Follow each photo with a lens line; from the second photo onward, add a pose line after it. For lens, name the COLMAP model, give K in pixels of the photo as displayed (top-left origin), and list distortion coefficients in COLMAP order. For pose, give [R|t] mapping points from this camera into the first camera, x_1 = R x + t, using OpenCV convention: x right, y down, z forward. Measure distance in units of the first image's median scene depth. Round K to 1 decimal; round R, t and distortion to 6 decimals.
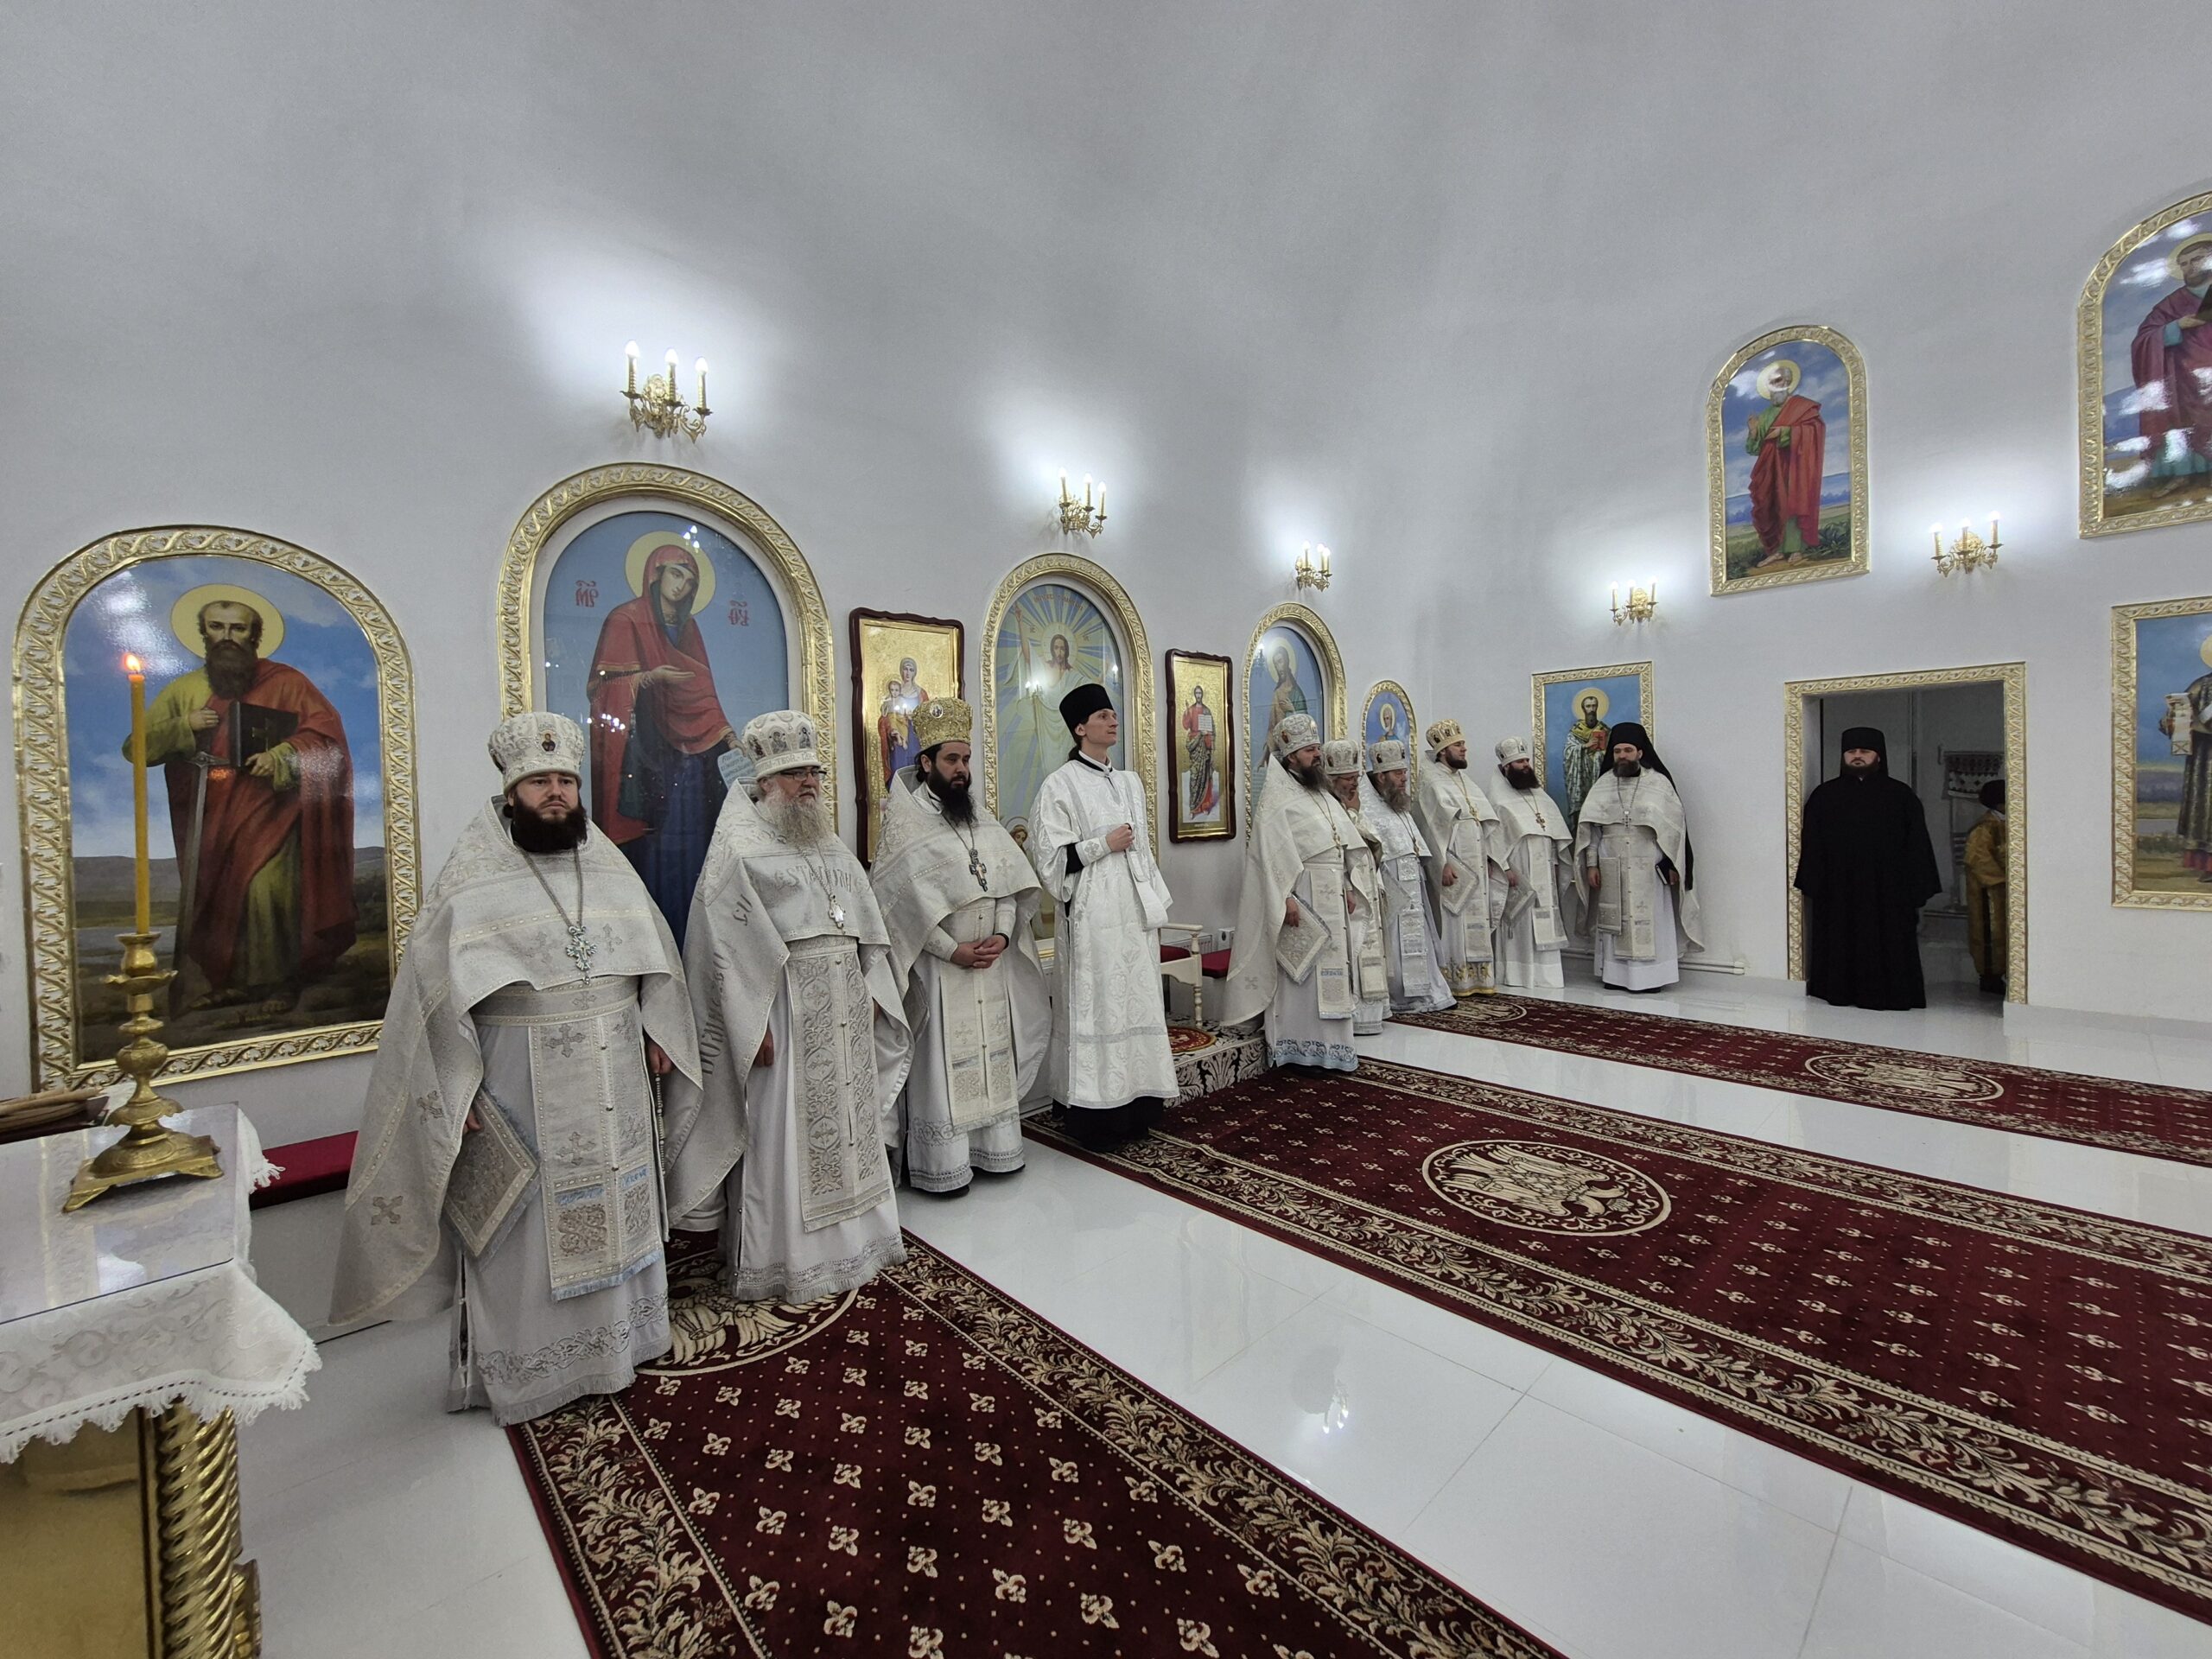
lens RADIAL K [[907.9, 0, 1119.1], [0, 907.9, 815.6], [0, 0, 1]] dist [0.003322, -0.000195]
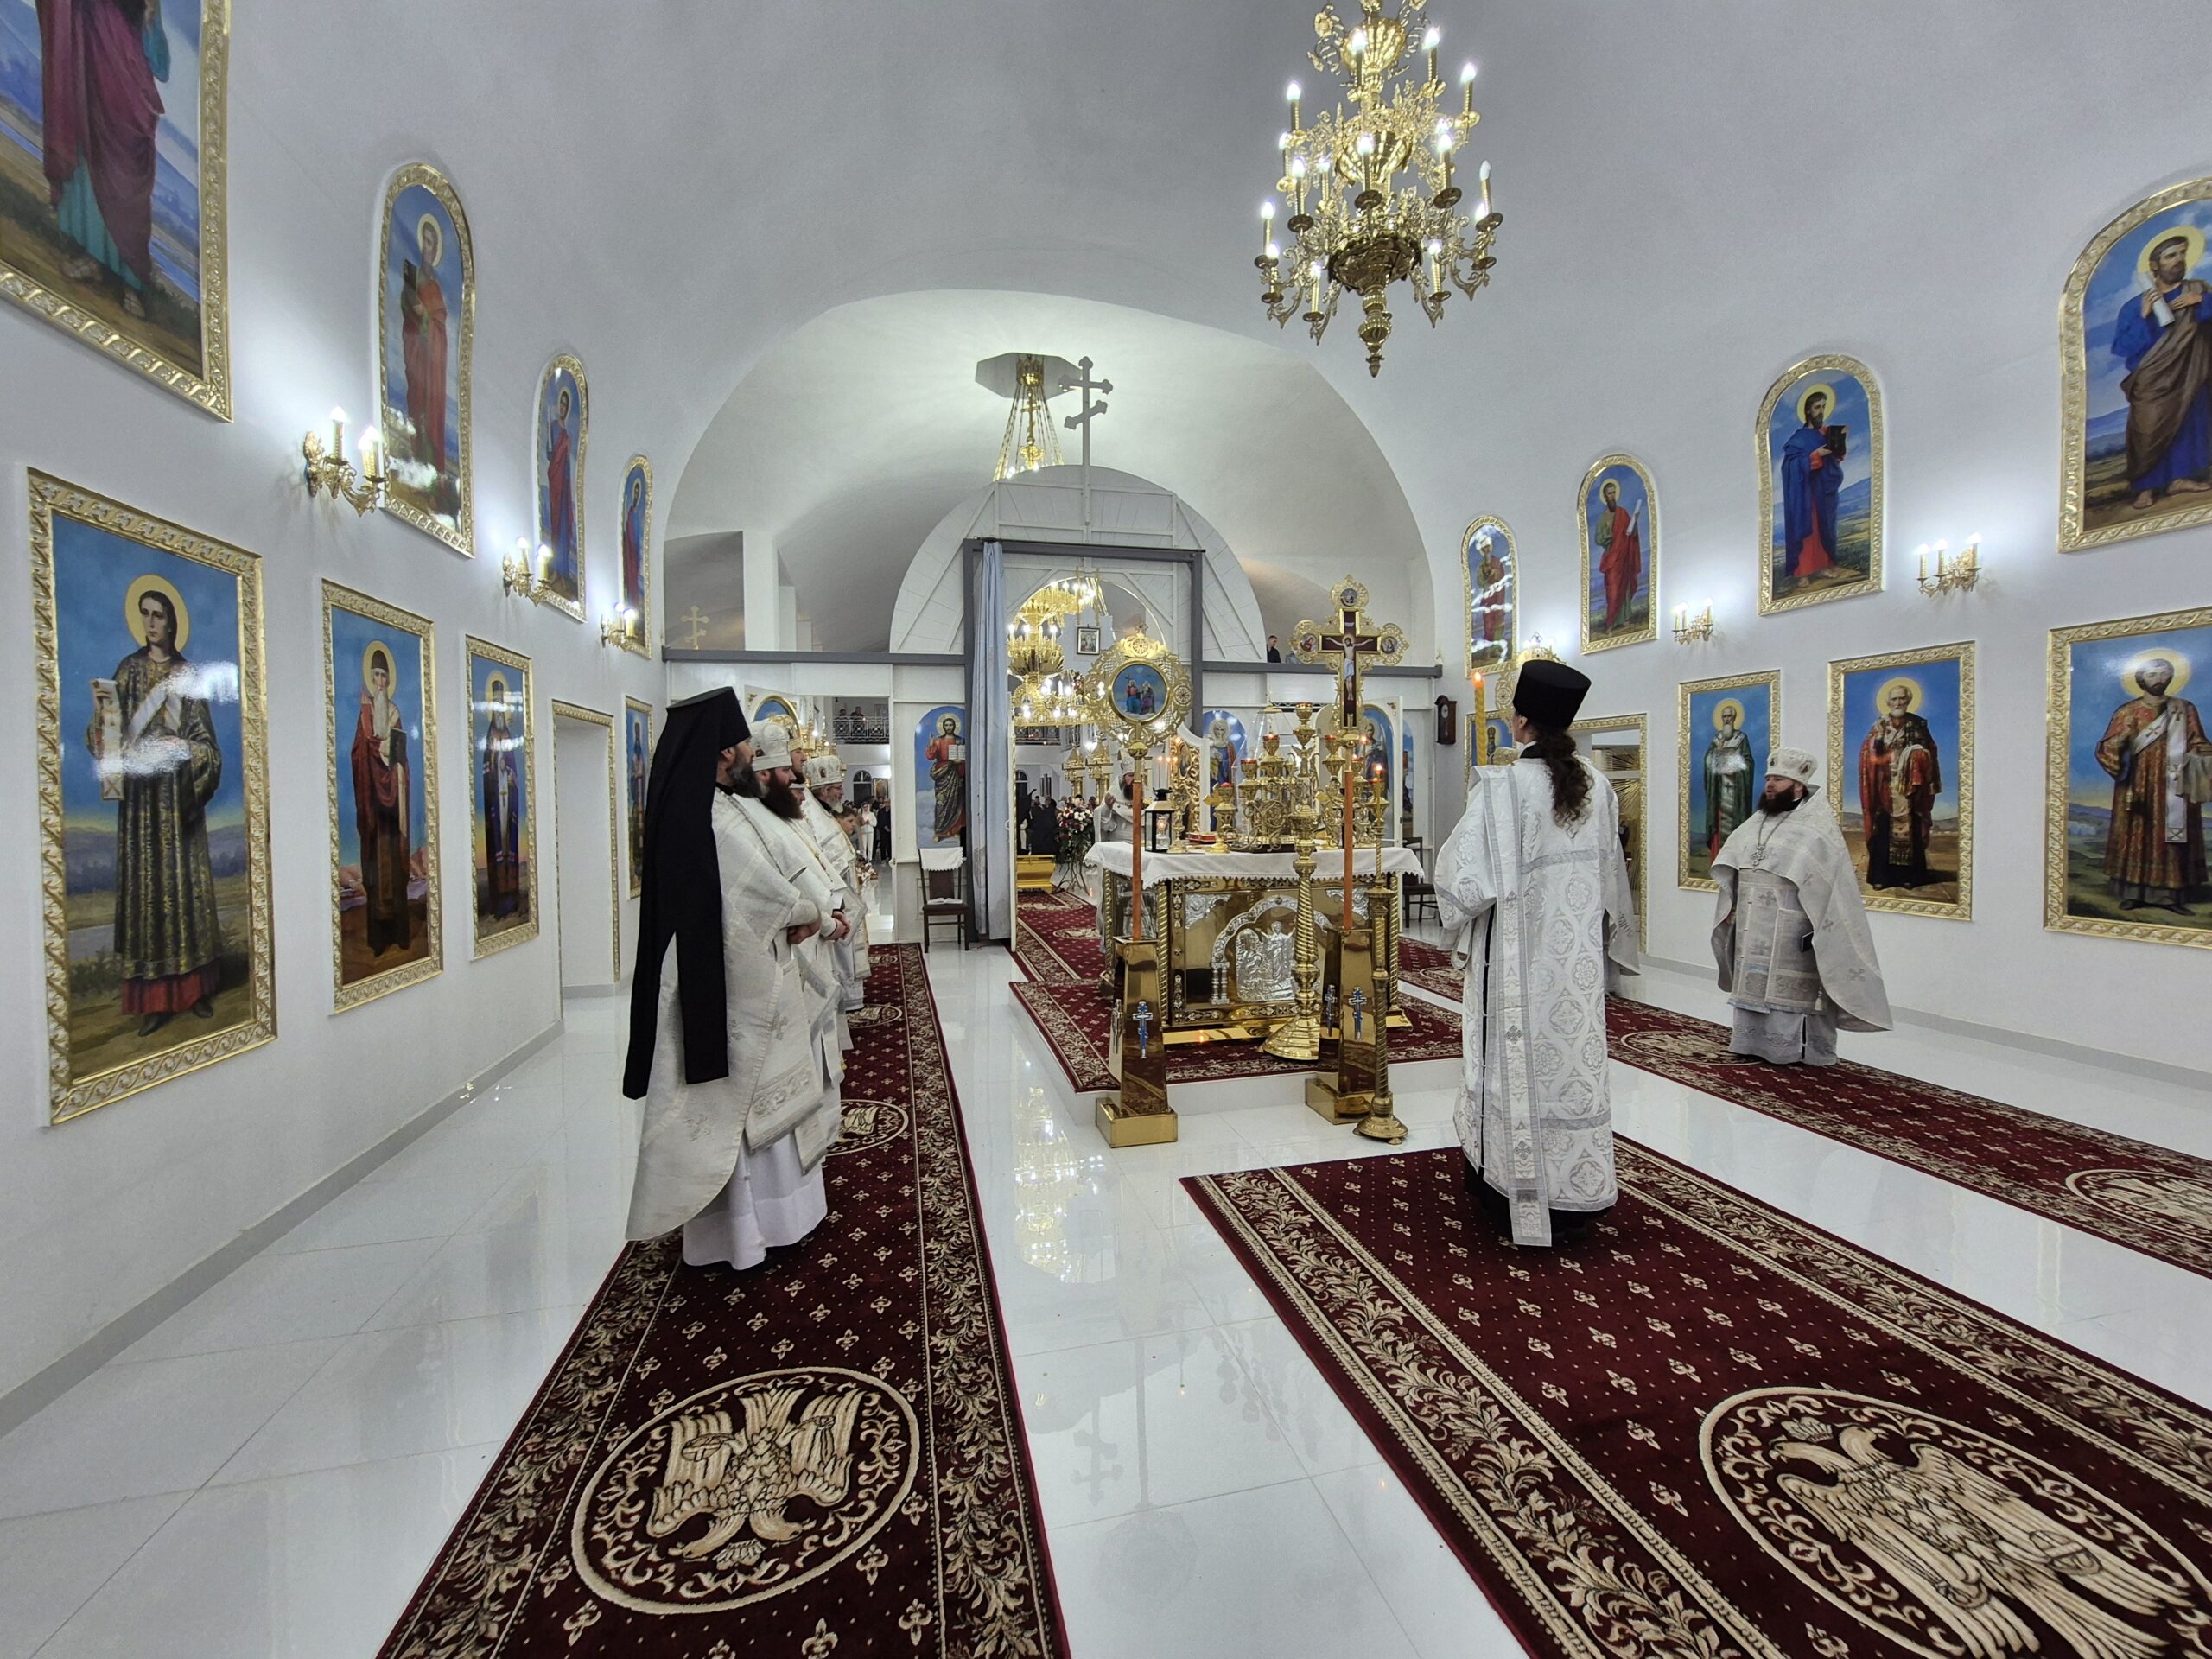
lens RADIAL K [[907.9, 0, 1104.8], [0, 907.9, 825.0], [0, 0, 1]] dist [0.003322, -0.000195]
pose [[-0.863418, 0.017167, 0.504197, 0.658429], [0.043334, 0.998251, 0.040219, -0.076632], [-0.502625, 0.056574, -0.862651, 1.843156]]
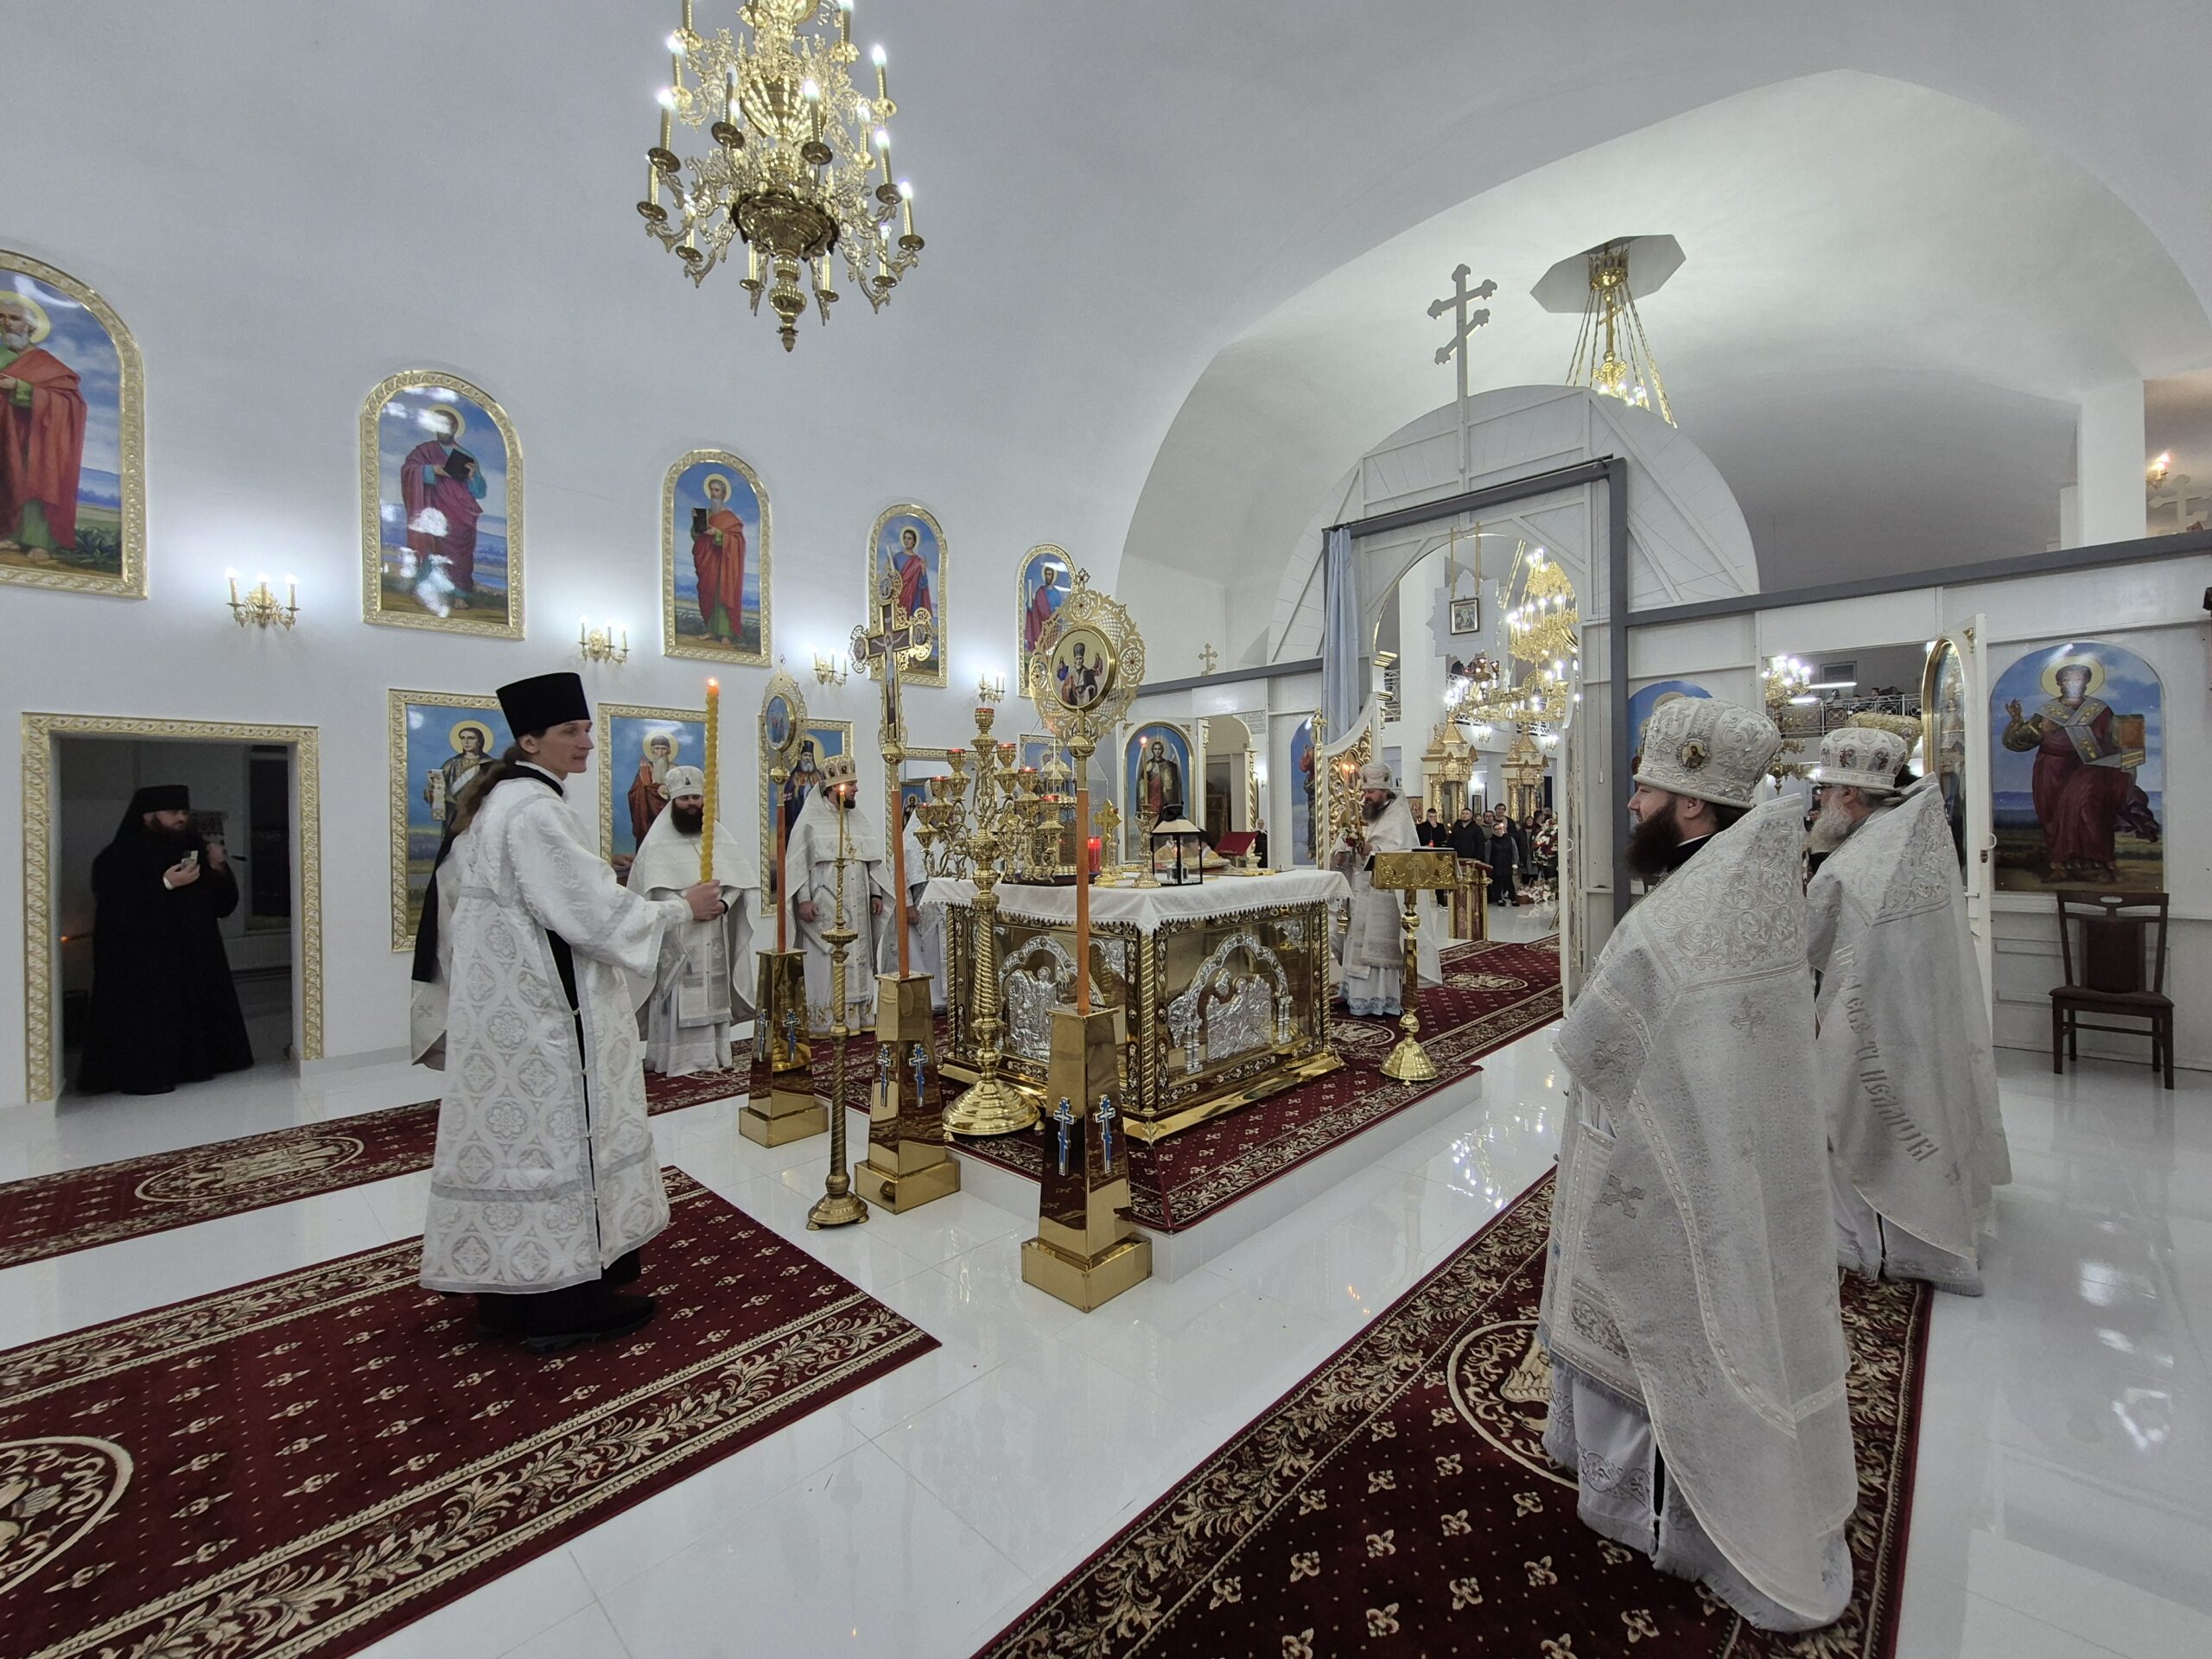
lens RADIAL K [[907.9, 0, 1112.7], [0, 907.9, 816.2], [0, 0, 1]] dist [0.003322, -0.000195]
pose [[-0.049174, 0.027164, 0.998421, -0.145925], [0.037197, 0.998986, -0.025348, -0.011835], [-0.998097, 0.035892, -0.050134, 0.257317]]
